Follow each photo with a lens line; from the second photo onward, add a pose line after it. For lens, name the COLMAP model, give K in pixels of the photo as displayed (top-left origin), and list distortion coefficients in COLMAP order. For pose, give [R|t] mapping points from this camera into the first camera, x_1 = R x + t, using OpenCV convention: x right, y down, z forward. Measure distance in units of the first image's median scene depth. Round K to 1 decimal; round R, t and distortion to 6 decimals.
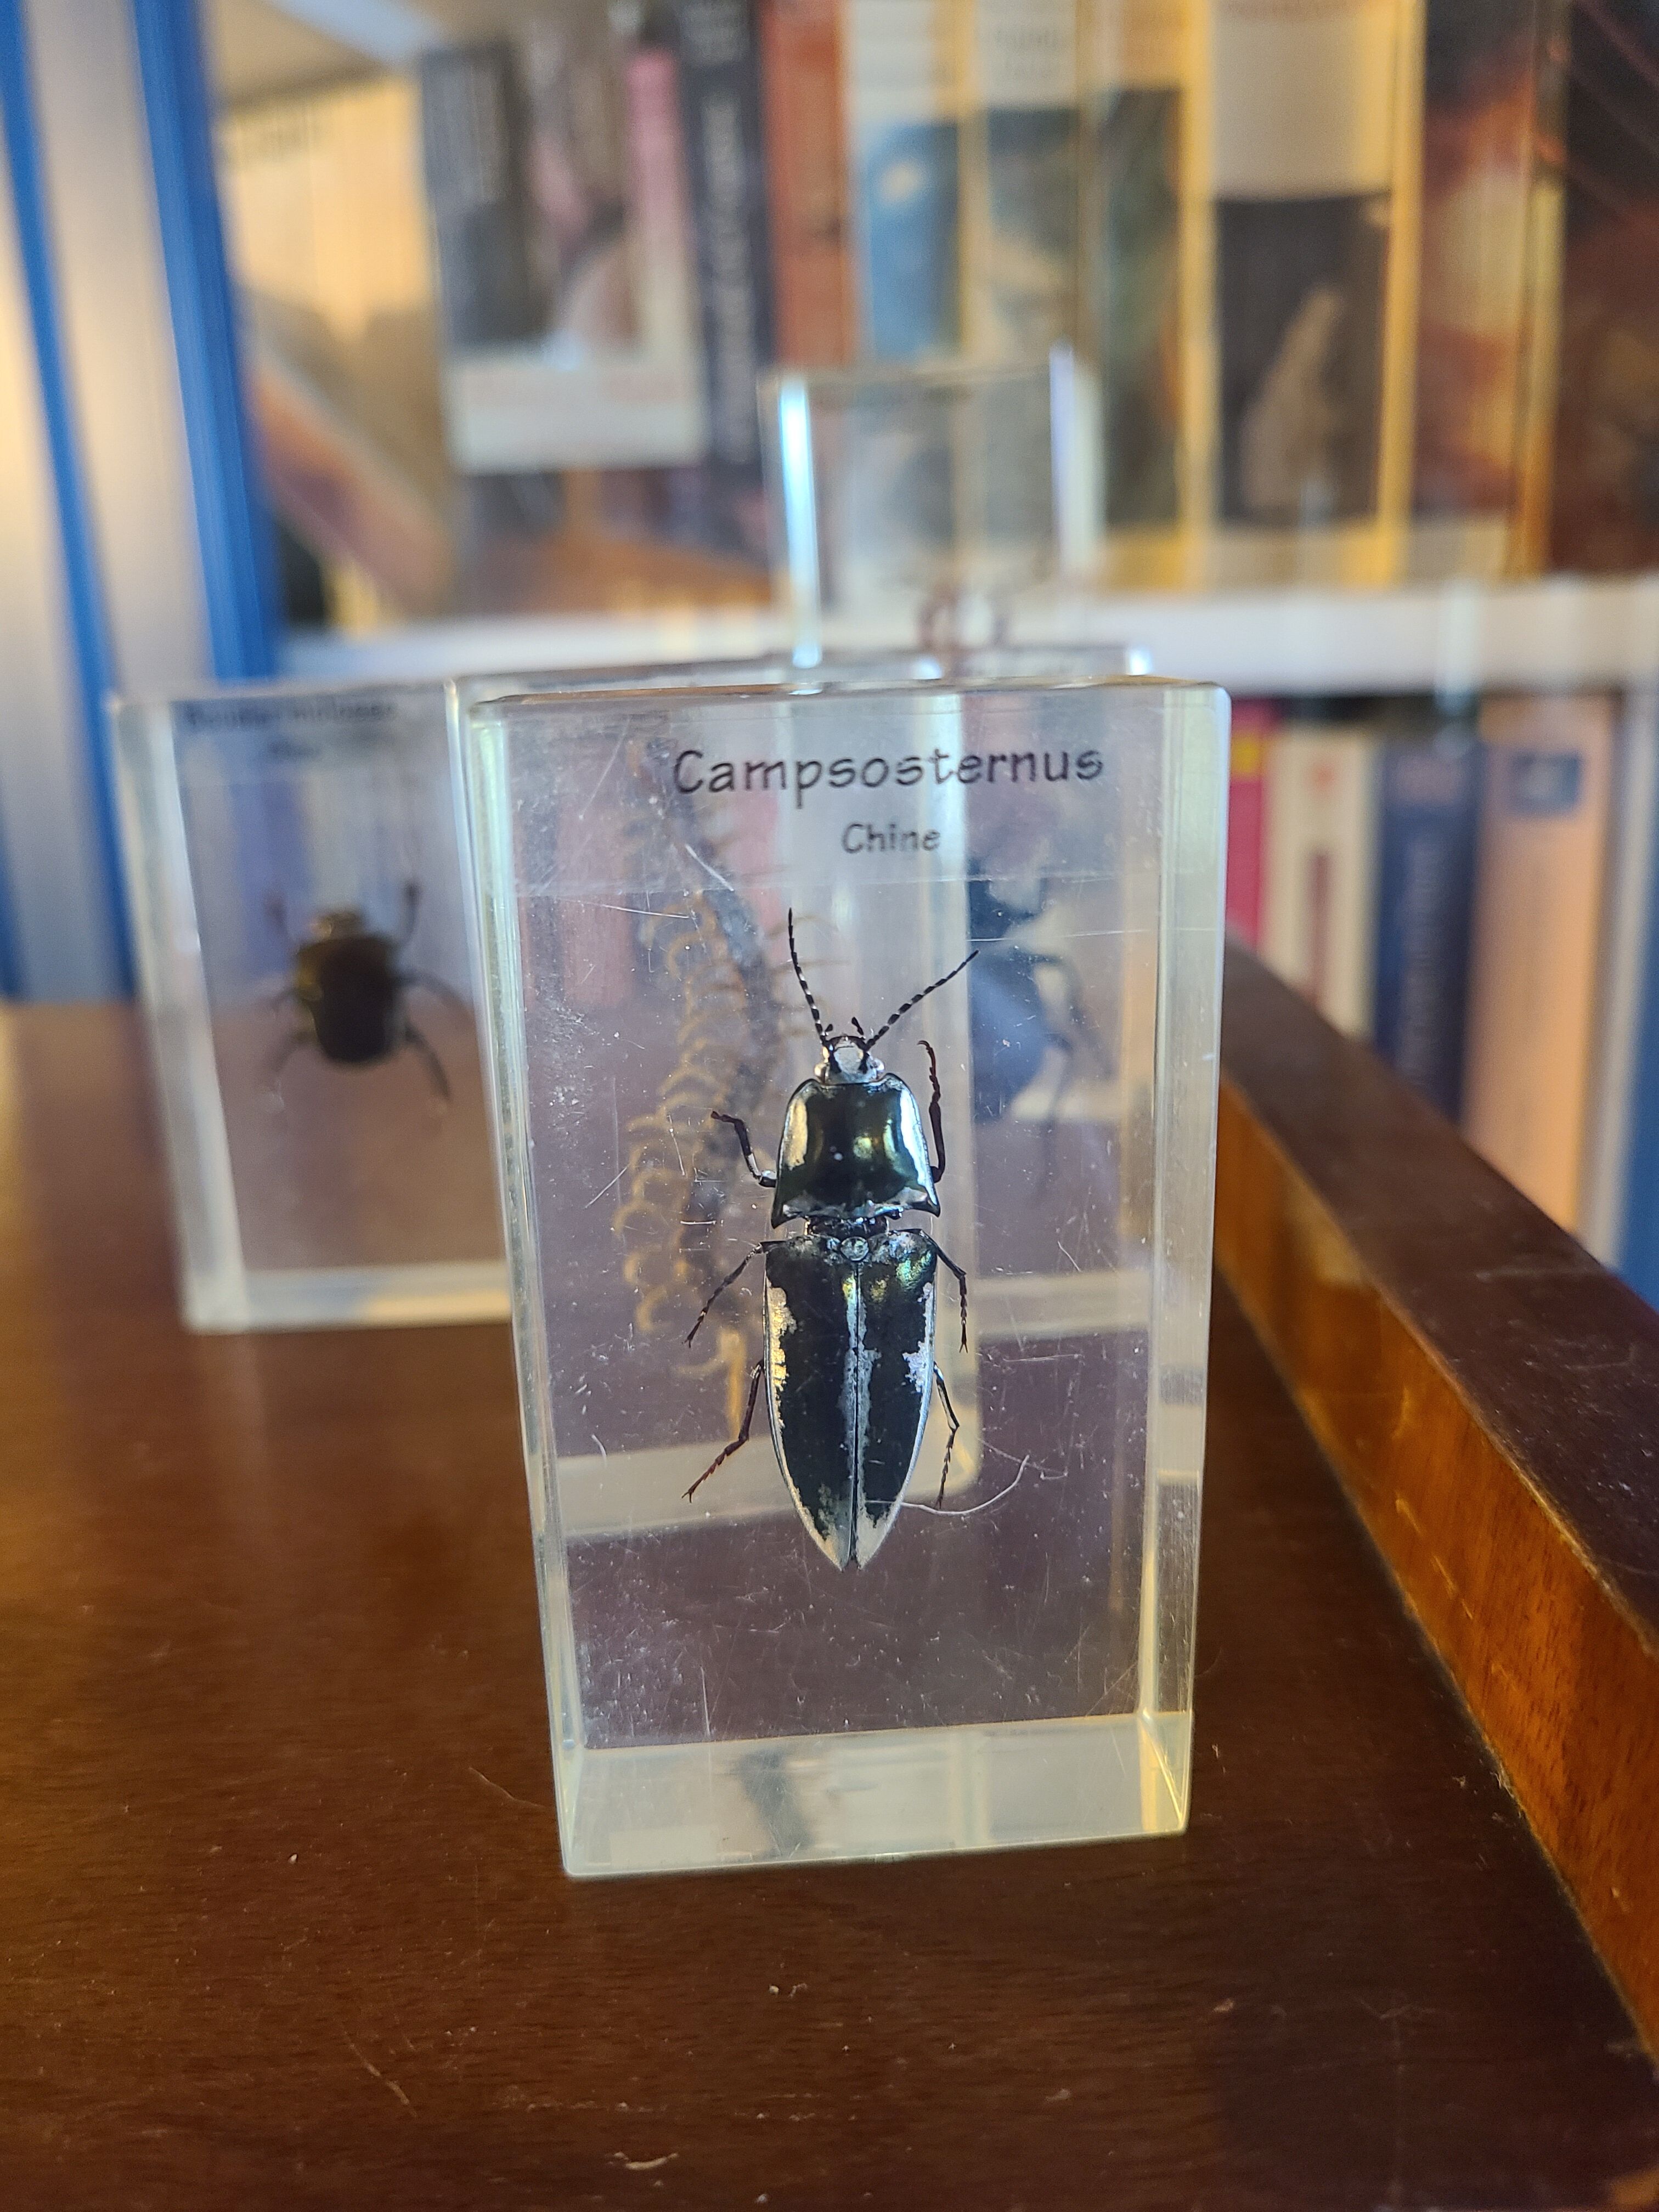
lens RADIAL K [[1706.4, 0, 829.5], [0, 1706.4, 1114.4], [0, 0, 1]] dist [-0.035505, -0.007814]
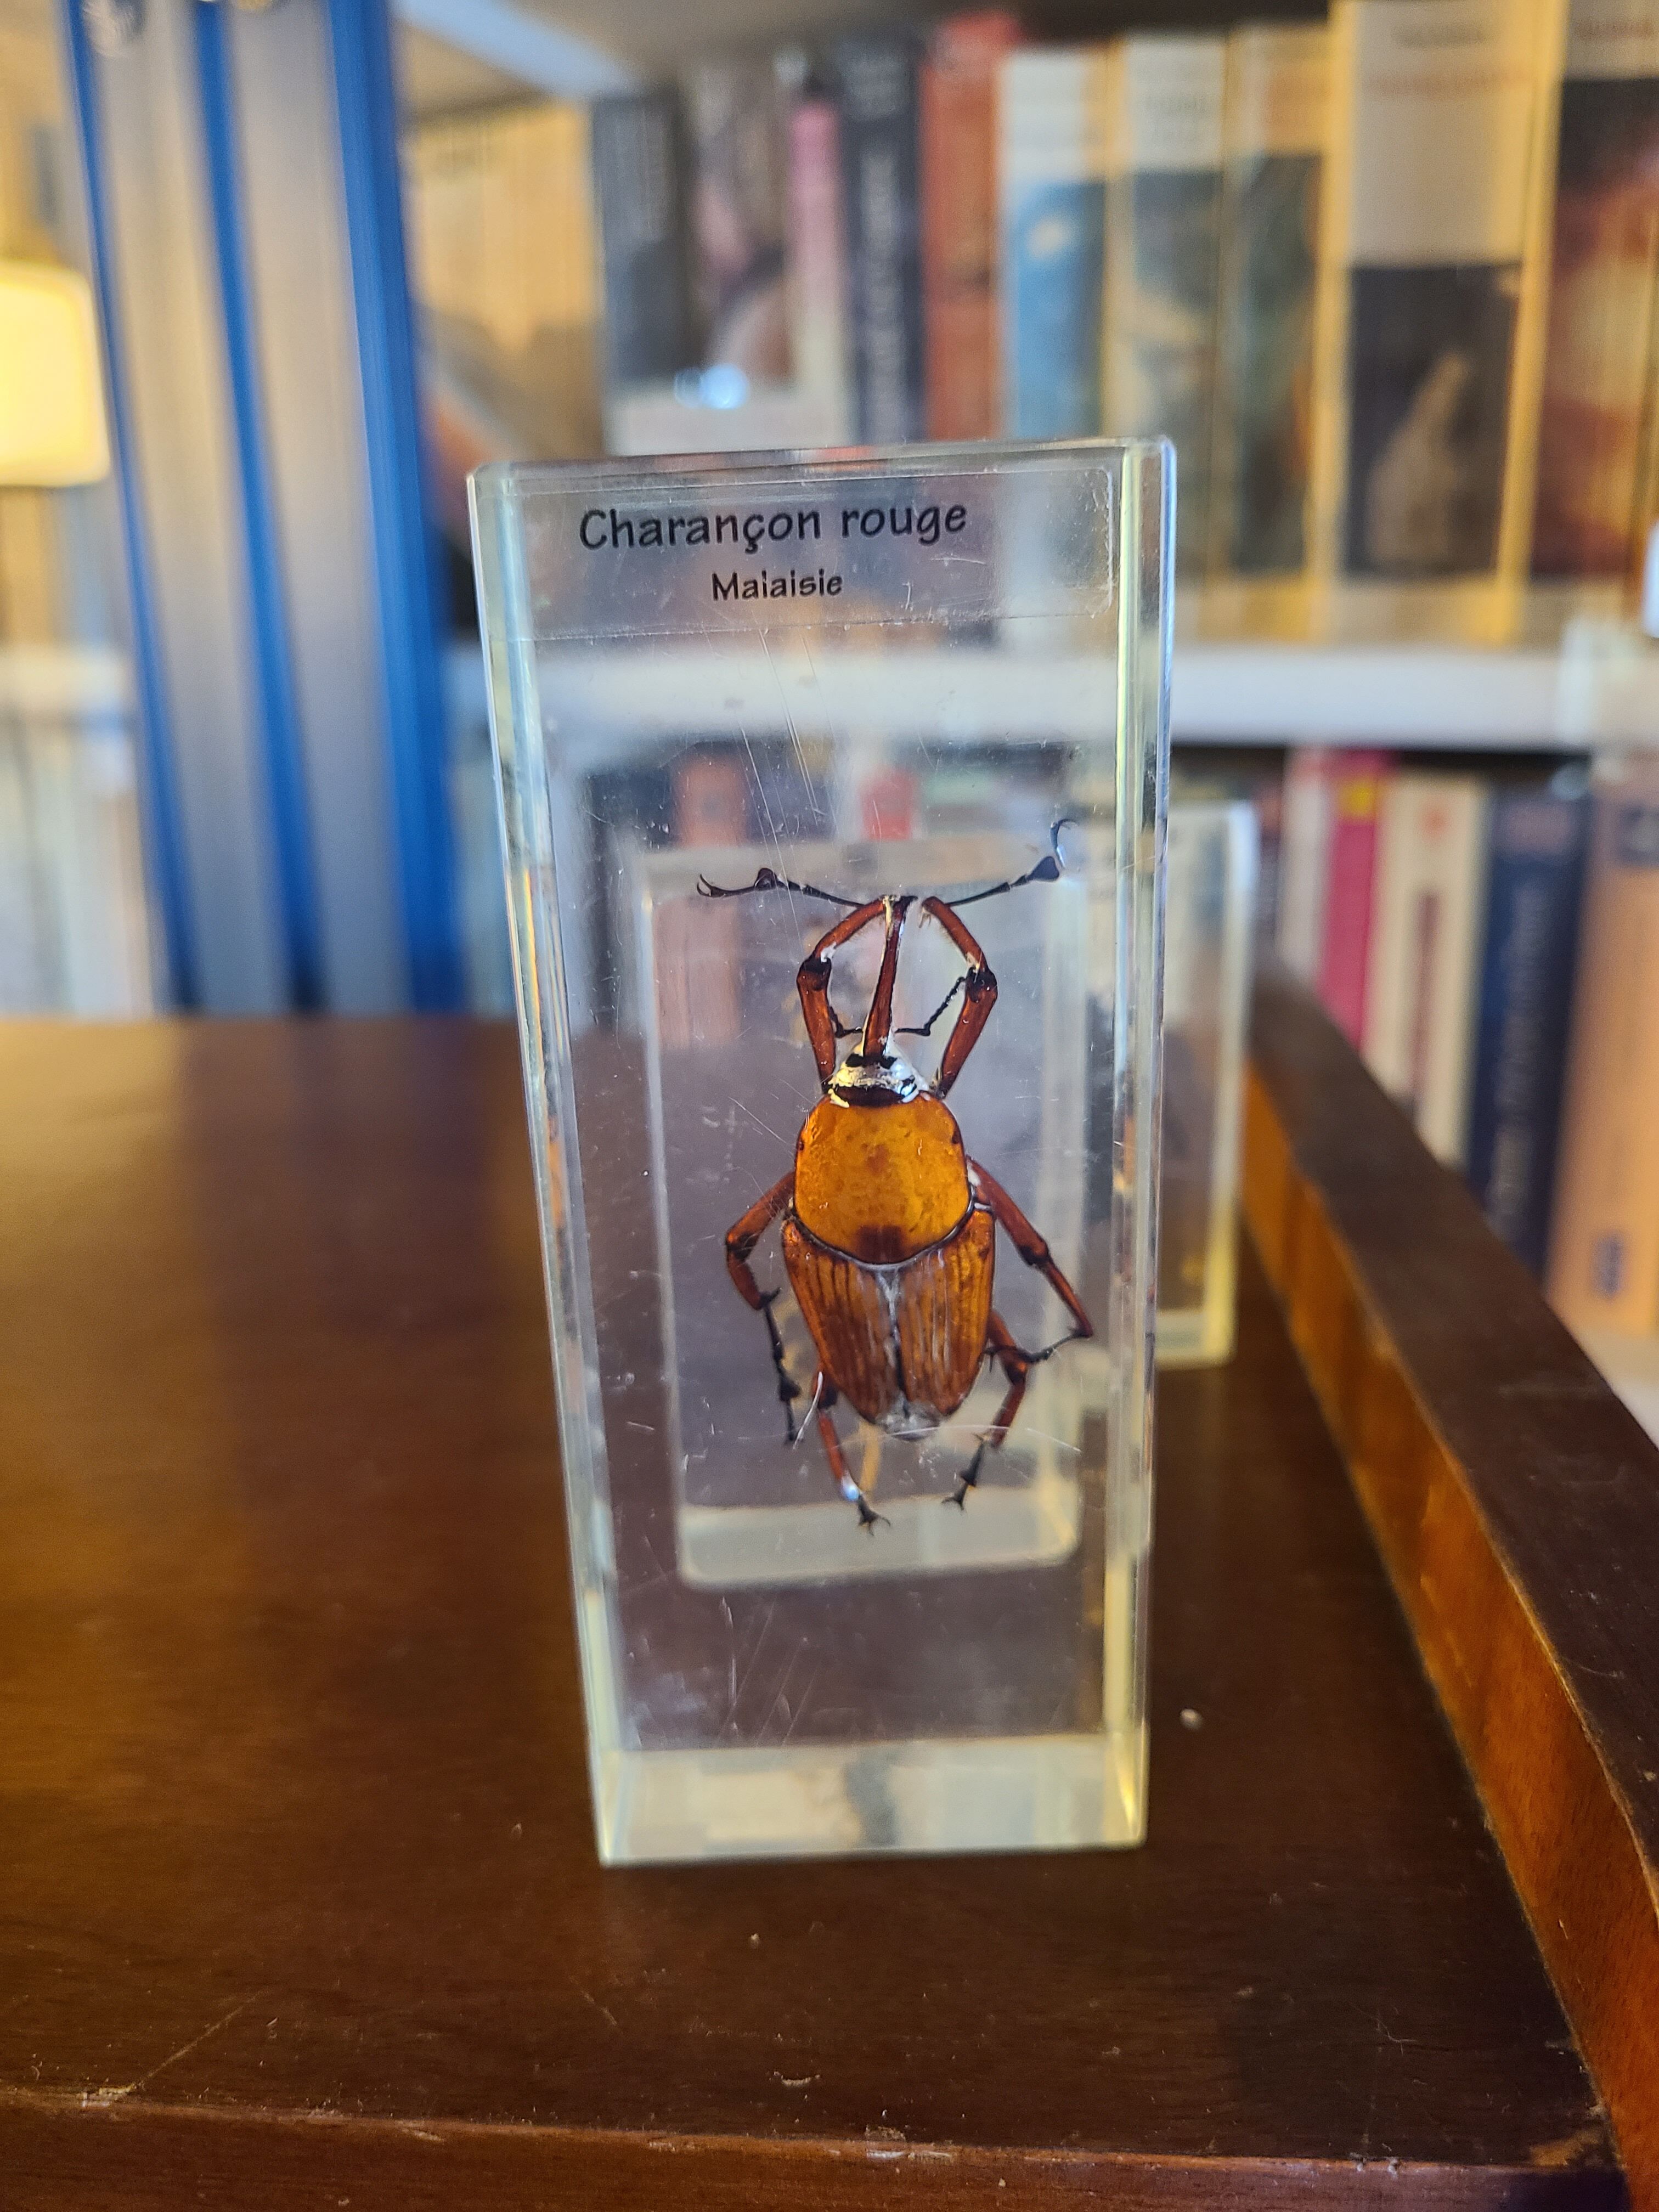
lens RADIAL K [[1688.3, 0, 846.1], [0, 1688.3, 1091.4], [0, 0, 1]] dist [-0.030854, -0.007947]
pose [[0.997627, 0.037059, -0.058022, -0.013737], [-0.036727, 0.999302, 0.006772, -0.100882], [0.058232, -0.004625, 0.998292, -0.186529]]
